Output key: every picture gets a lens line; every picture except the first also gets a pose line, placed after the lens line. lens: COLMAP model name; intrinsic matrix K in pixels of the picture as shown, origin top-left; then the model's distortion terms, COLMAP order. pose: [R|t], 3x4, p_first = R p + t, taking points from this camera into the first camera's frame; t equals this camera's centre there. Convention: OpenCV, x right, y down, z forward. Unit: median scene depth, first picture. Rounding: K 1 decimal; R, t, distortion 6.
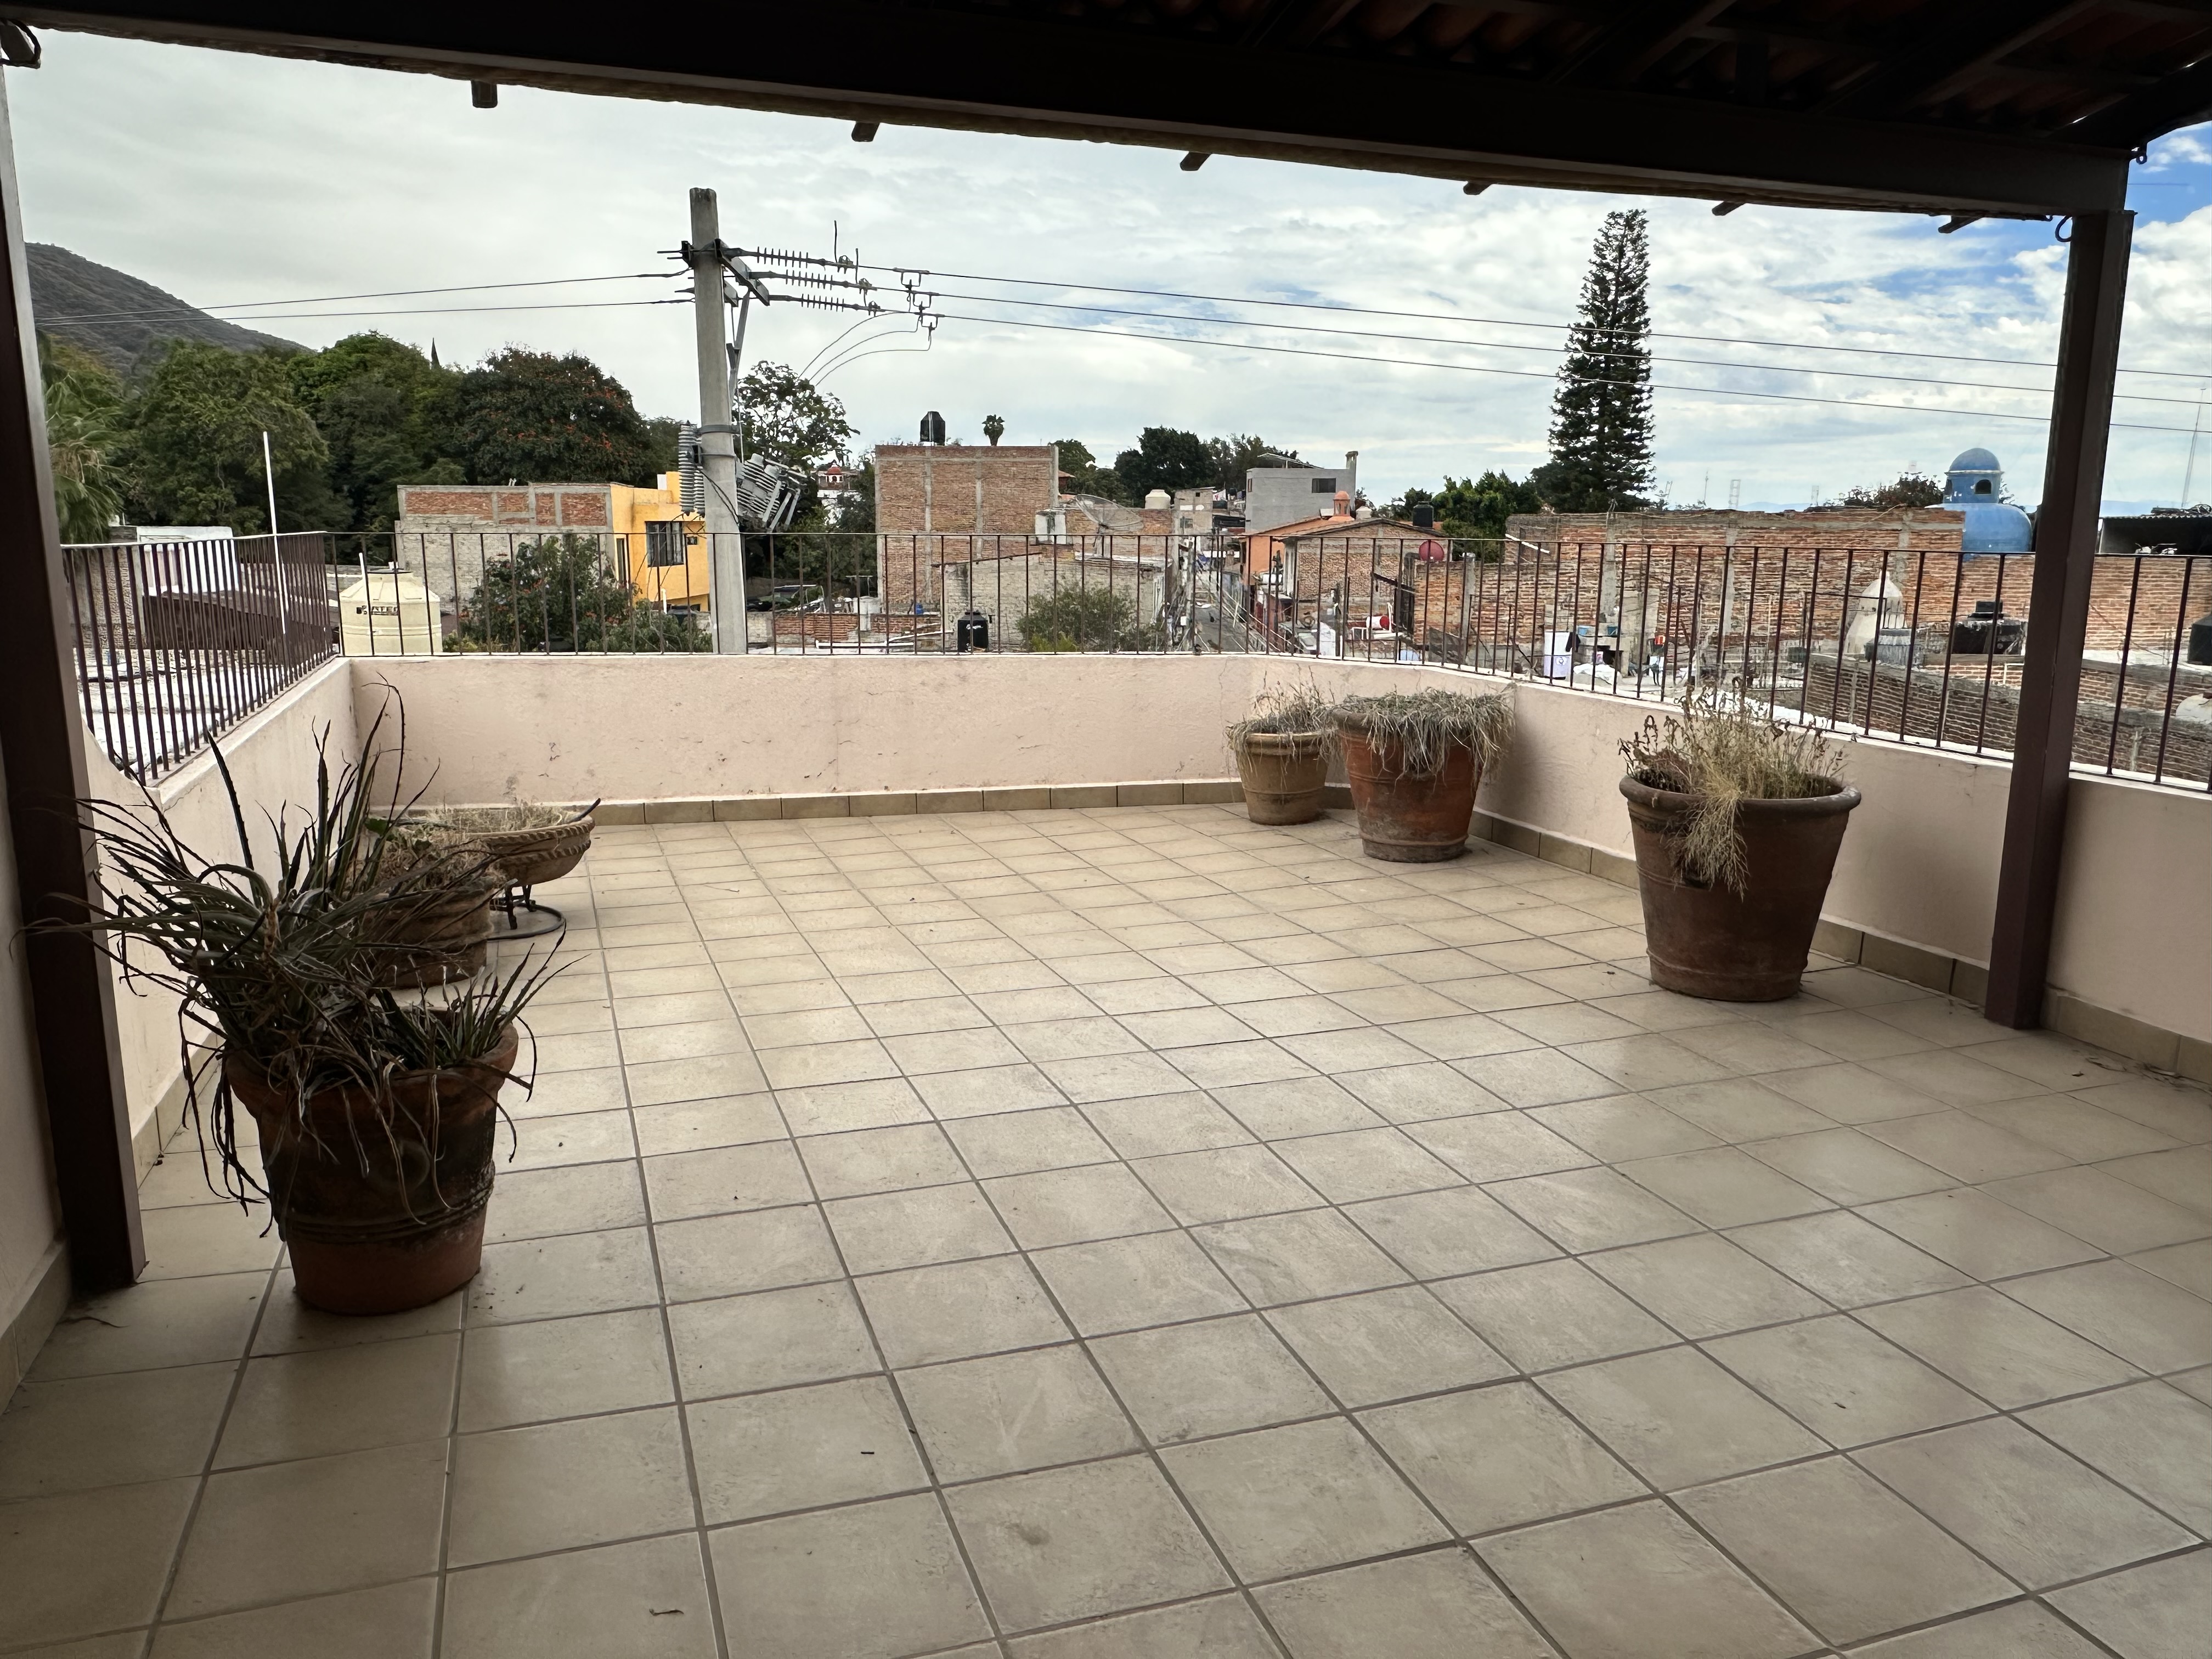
lens RADIAL K [[1550.7, 0, 1115.6], [0, 1550.7, 836.5], [0, 0, 1]] dist [0.055402, -0.067777]
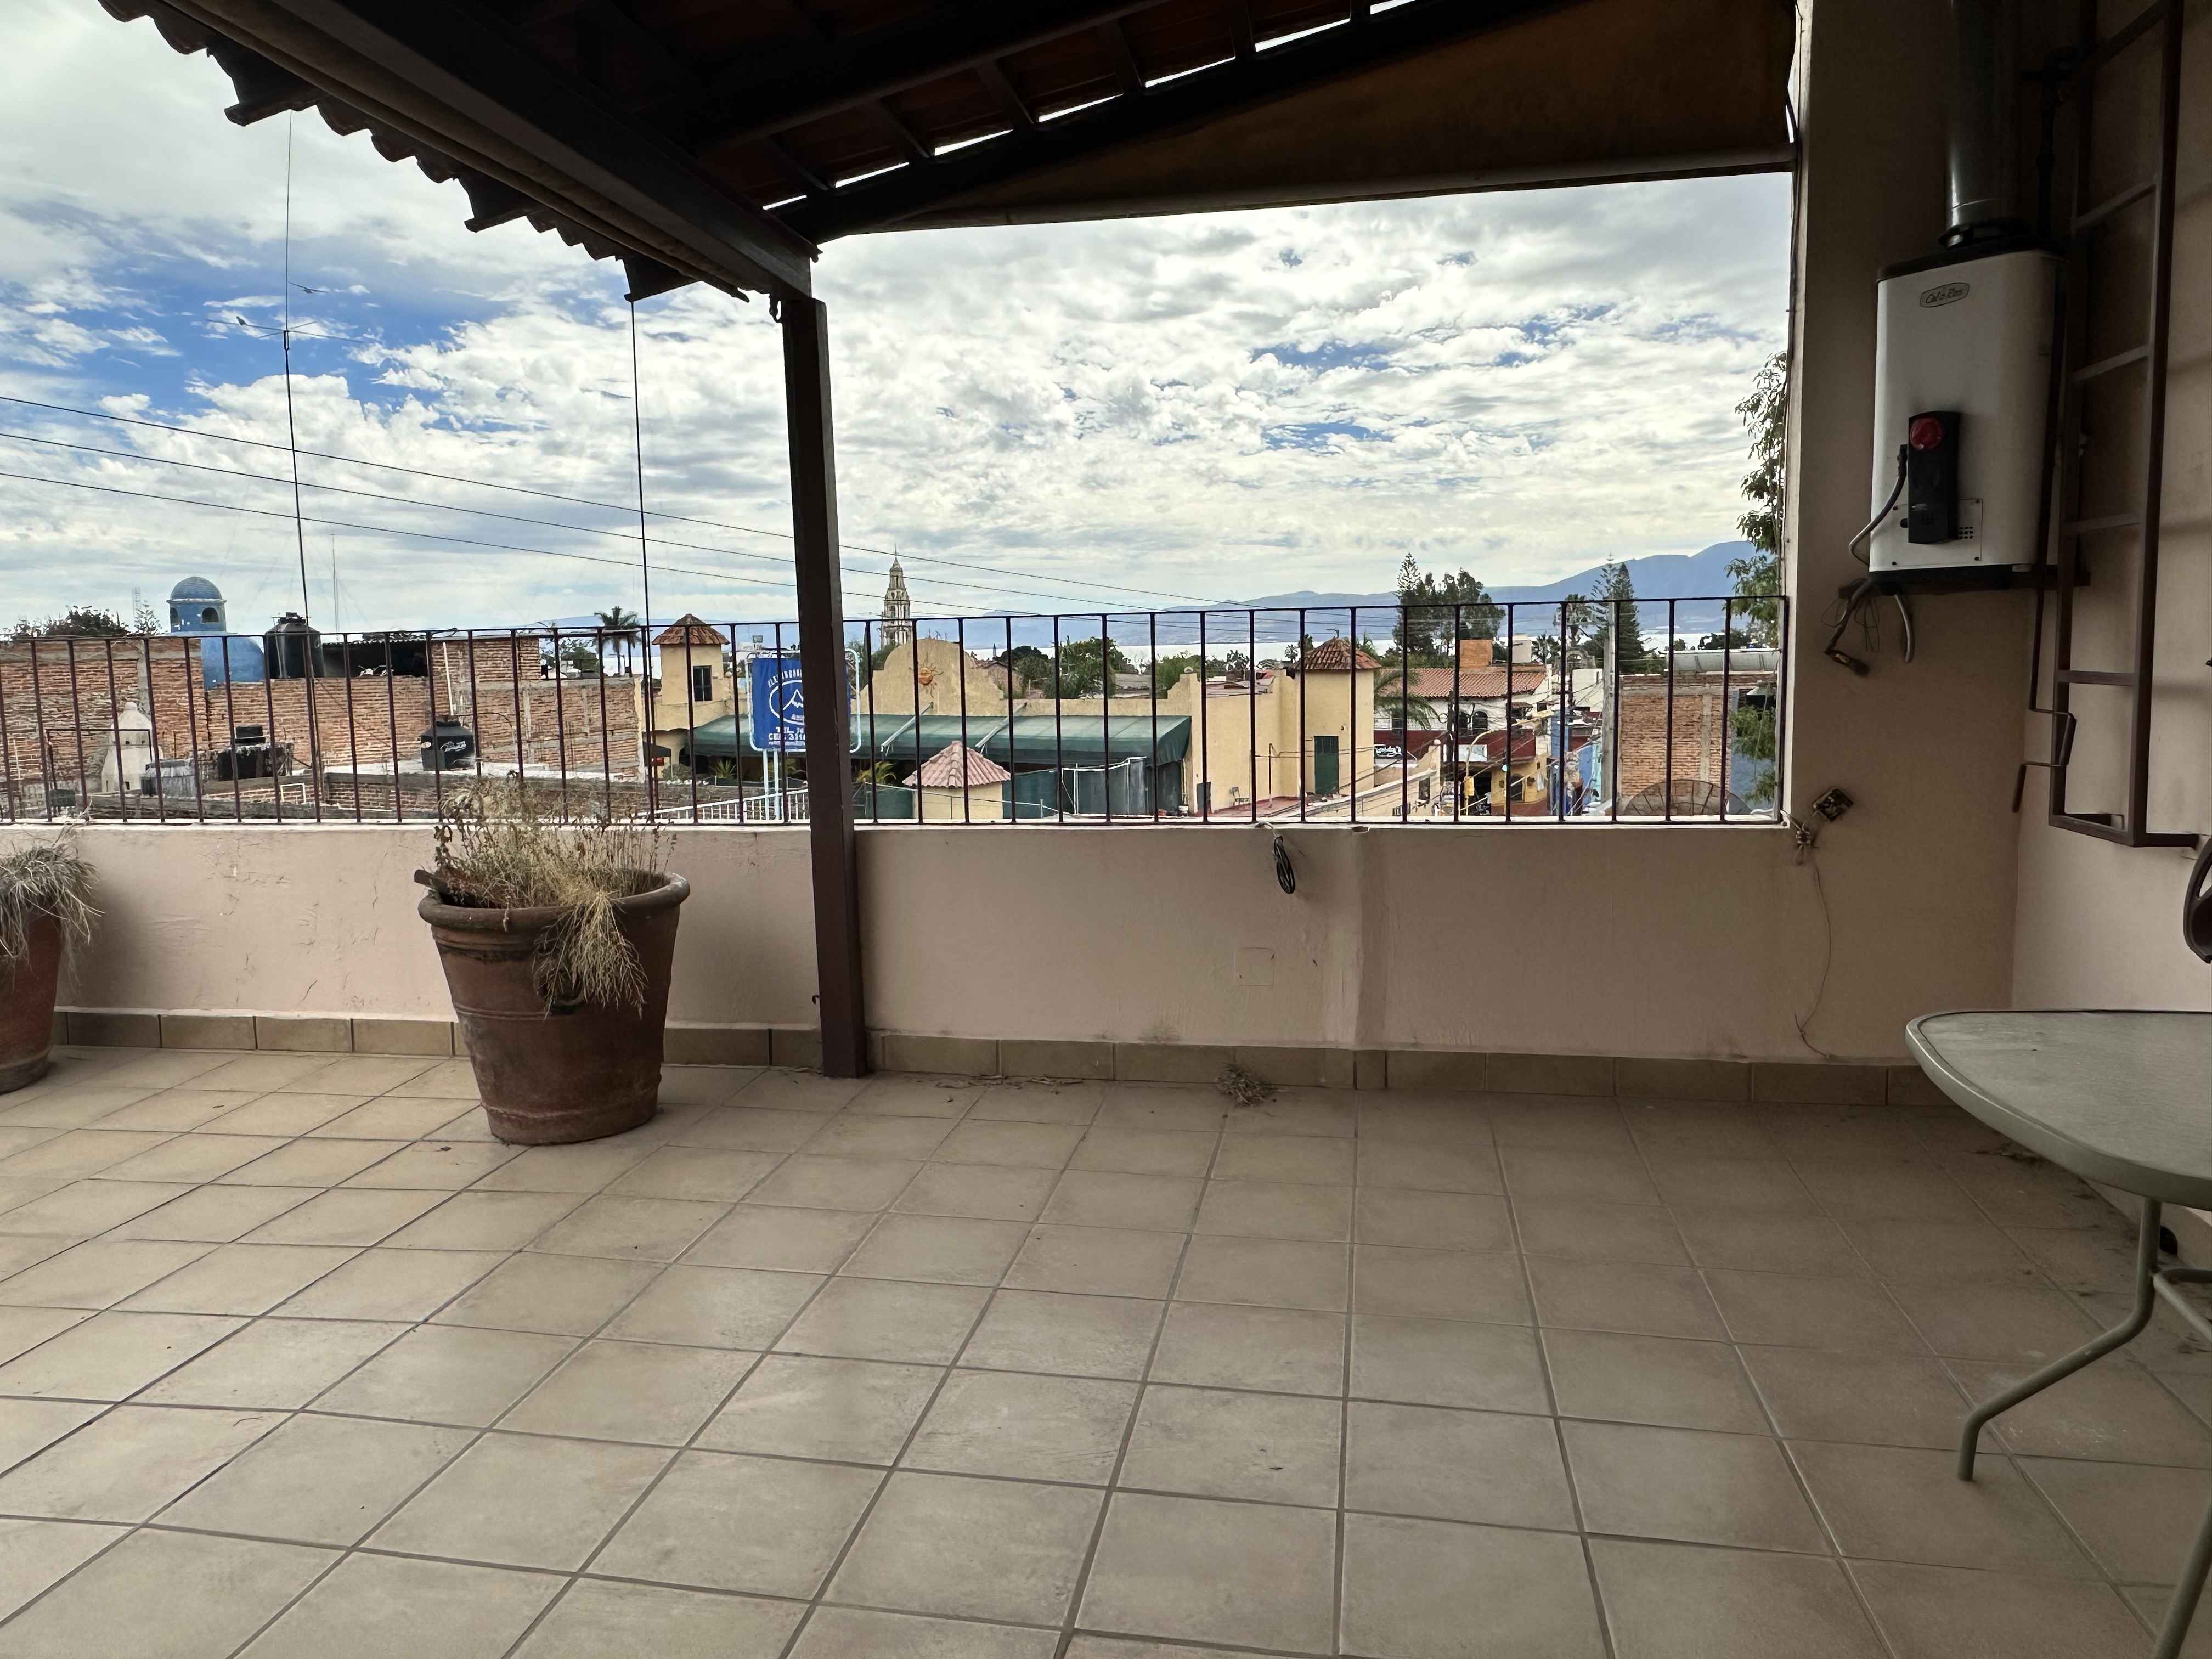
lens RADIAL K [[1550.7, 0, 1099.3], [0, 1550.7, 841.4], [0, 0, 1]] dist [0.055402, -0.067777]
pose [[0.519702, -0.128482, 0.844632, -0.175910], [0.193940, 0.980560, 0.029828, -0.027894], [-0.832044, 0.148306, 0.534516, 0.282628]]
